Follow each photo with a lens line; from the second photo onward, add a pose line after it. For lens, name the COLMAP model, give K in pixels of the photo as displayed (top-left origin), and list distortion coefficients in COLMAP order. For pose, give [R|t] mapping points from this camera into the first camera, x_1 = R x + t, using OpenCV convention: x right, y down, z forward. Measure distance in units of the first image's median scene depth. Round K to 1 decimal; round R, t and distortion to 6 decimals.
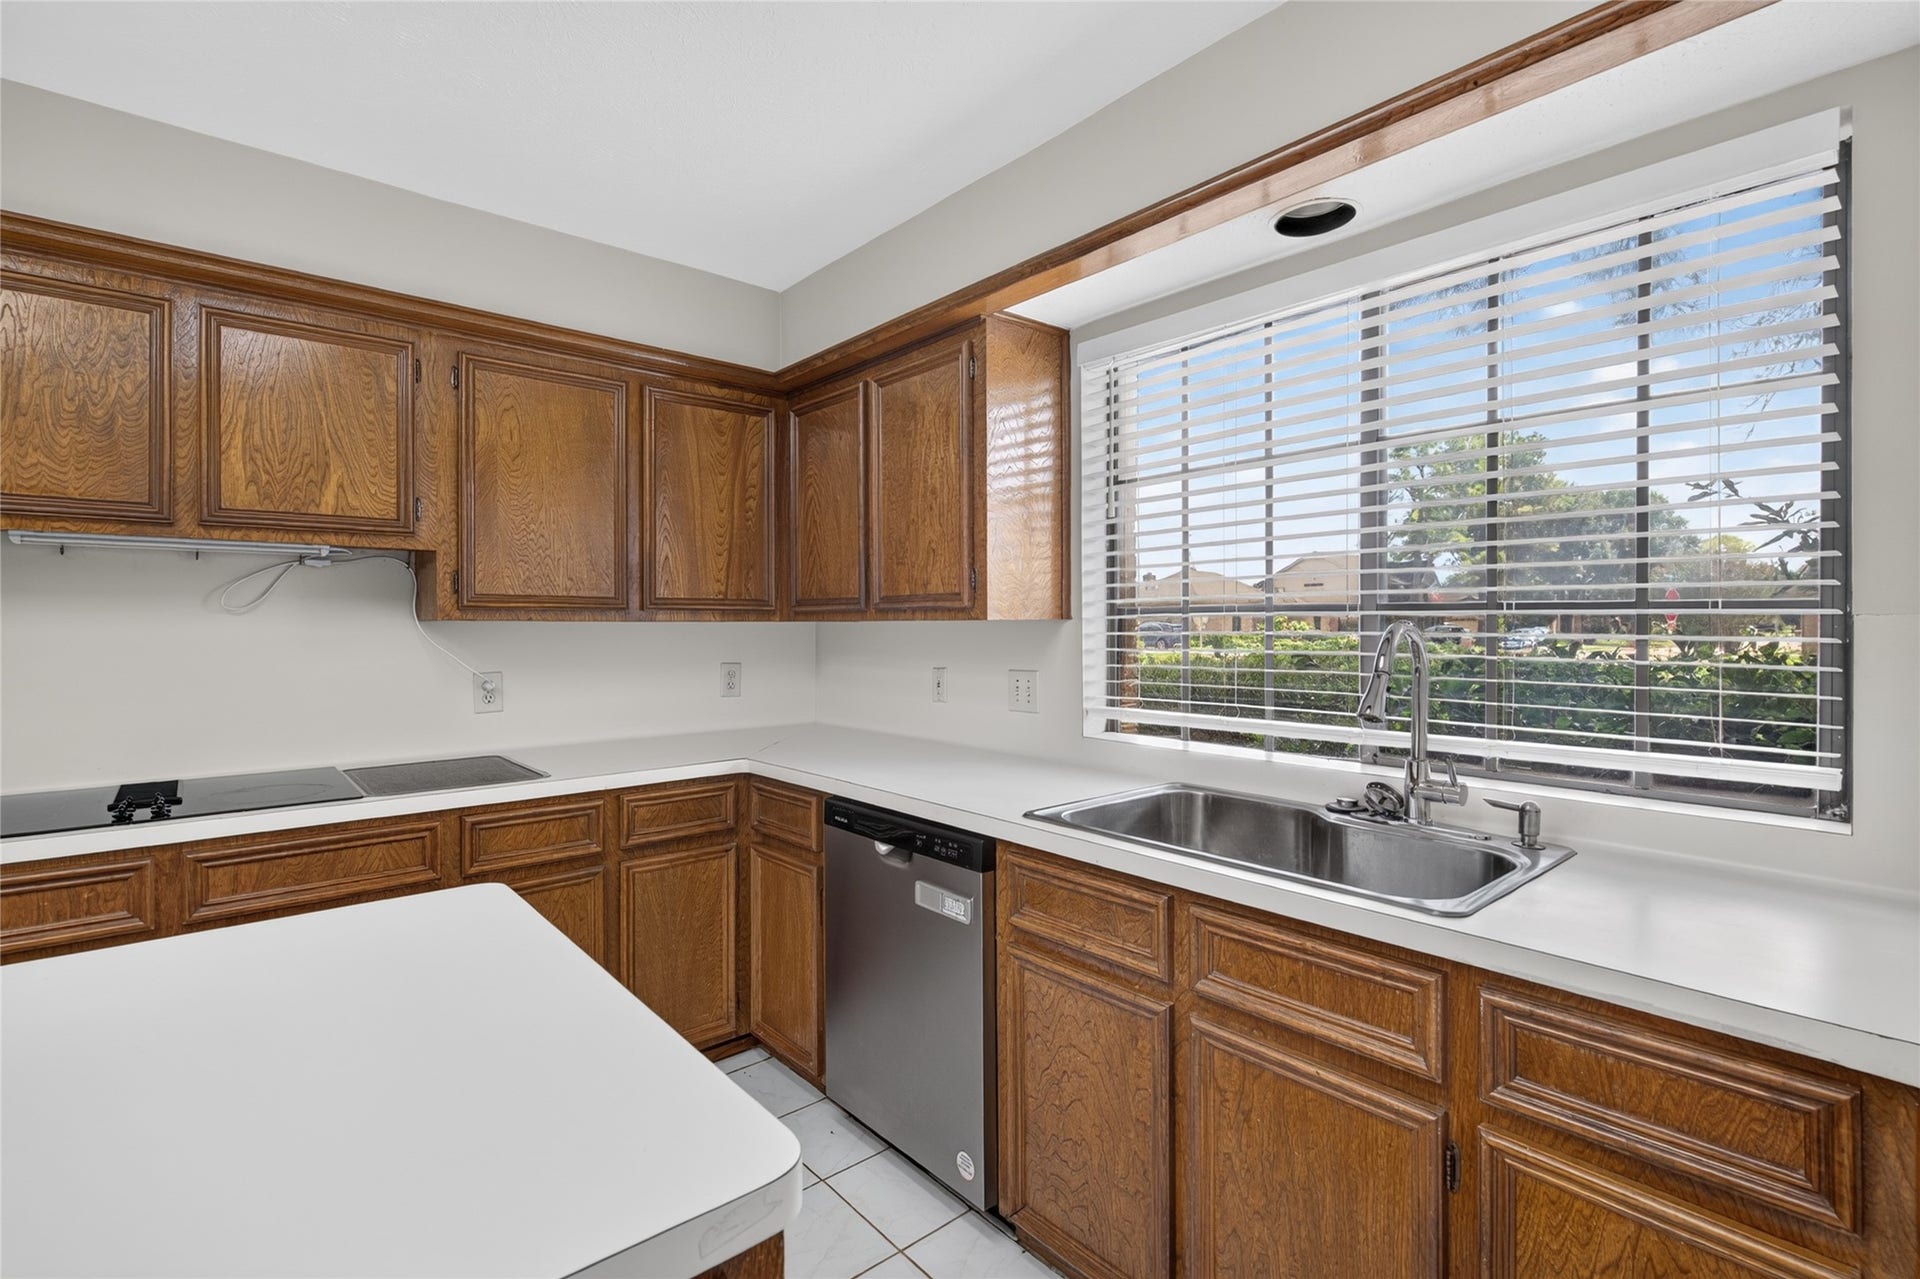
lens RADIAL K [[871.0, 0, 945.0], [0, 871.0, 627.3], [0, 0, 1]] dist [0.003005, -0.000426]
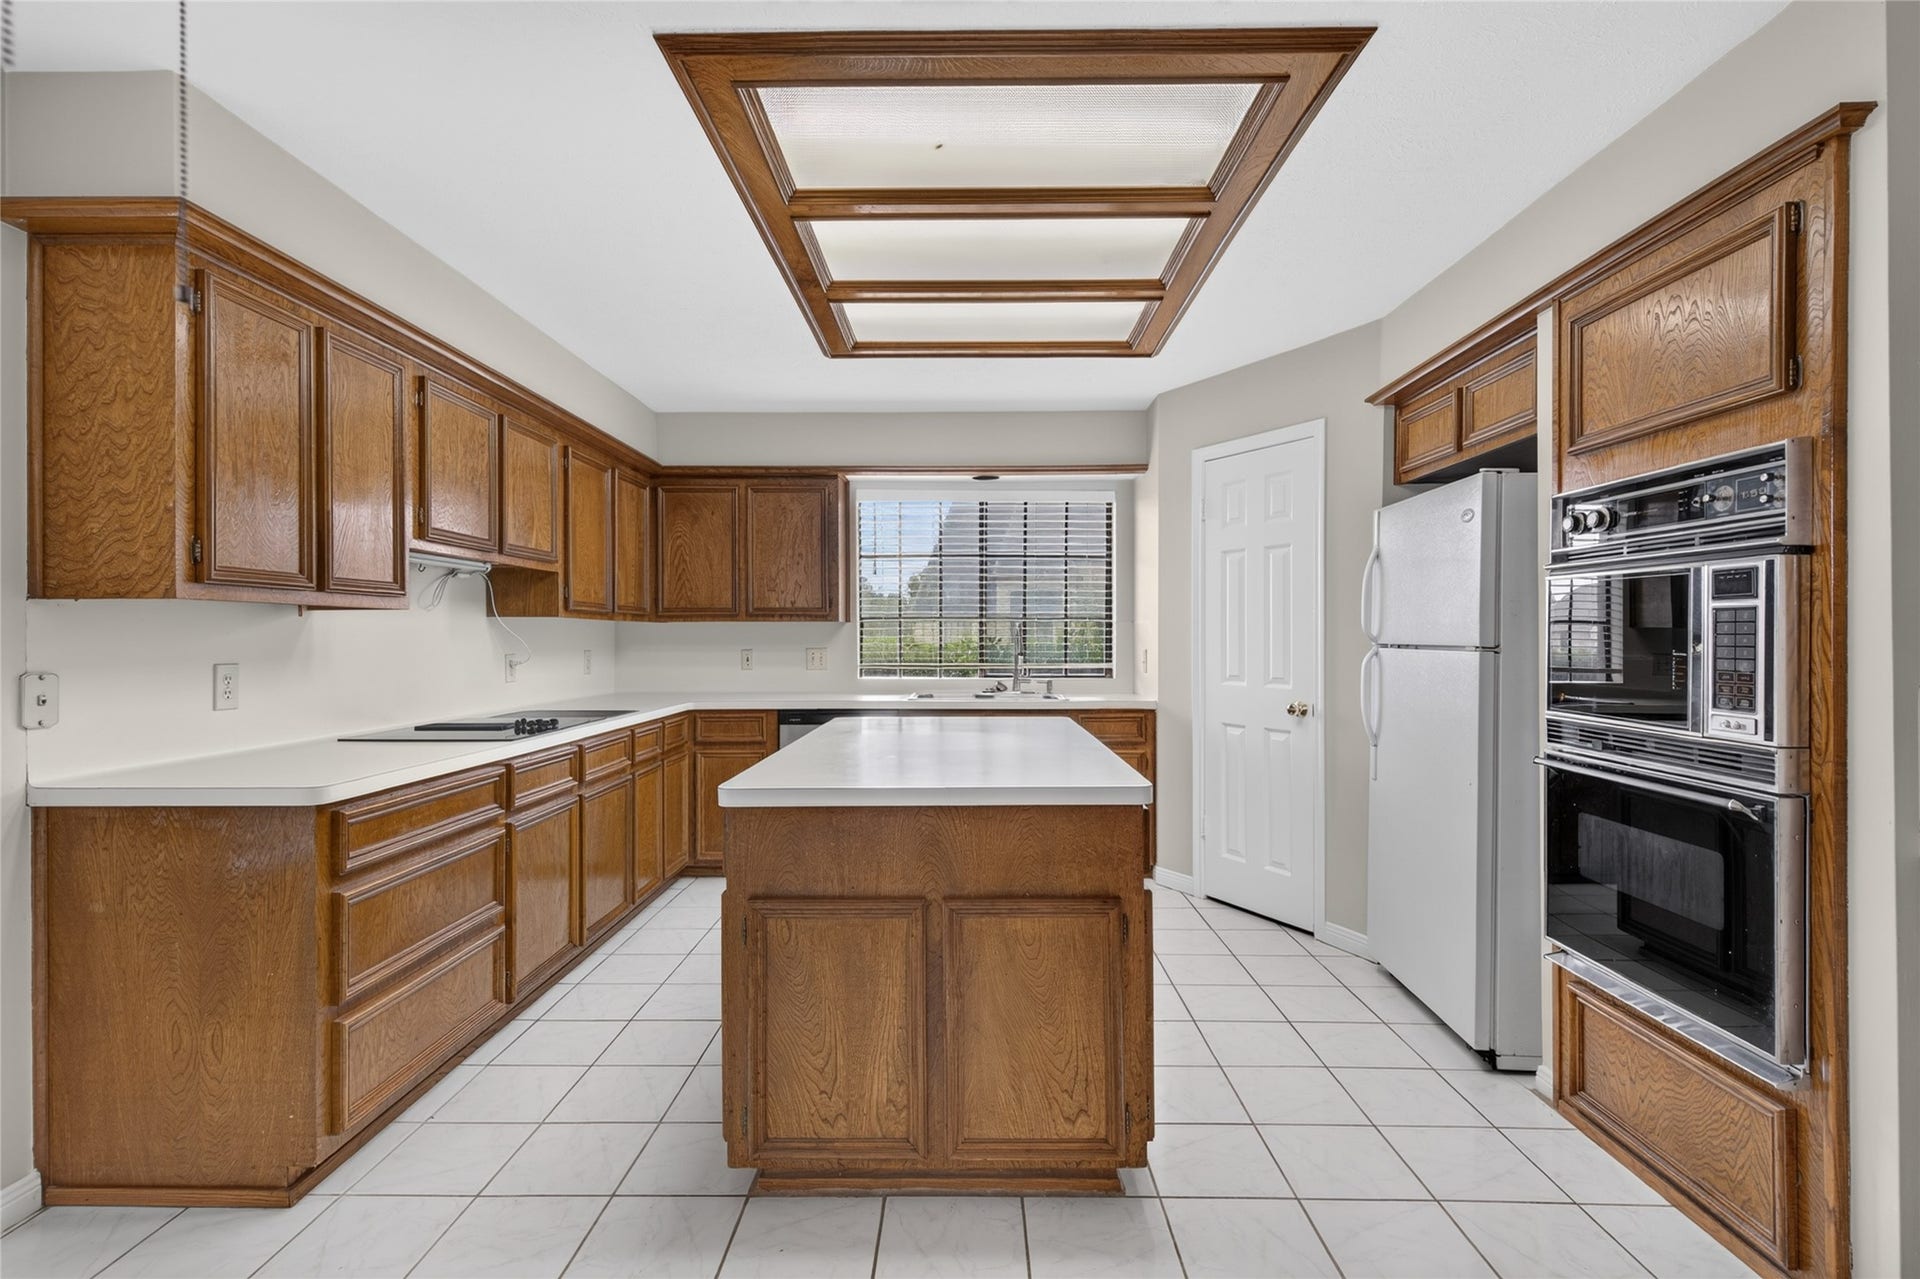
lens RADIAL K [[891.7, 0, 955.9], [0, 891.7, 632.4], [0, 0, 1]] dist [0.002523, -0.000810]
pose [[0.656173, 0.002141, 0.754608, -1.298608], [0.004784, 0.999964, -0.006997, 0.032550], [-0.754596, 0.008201, 0.656139, -0.572145]]
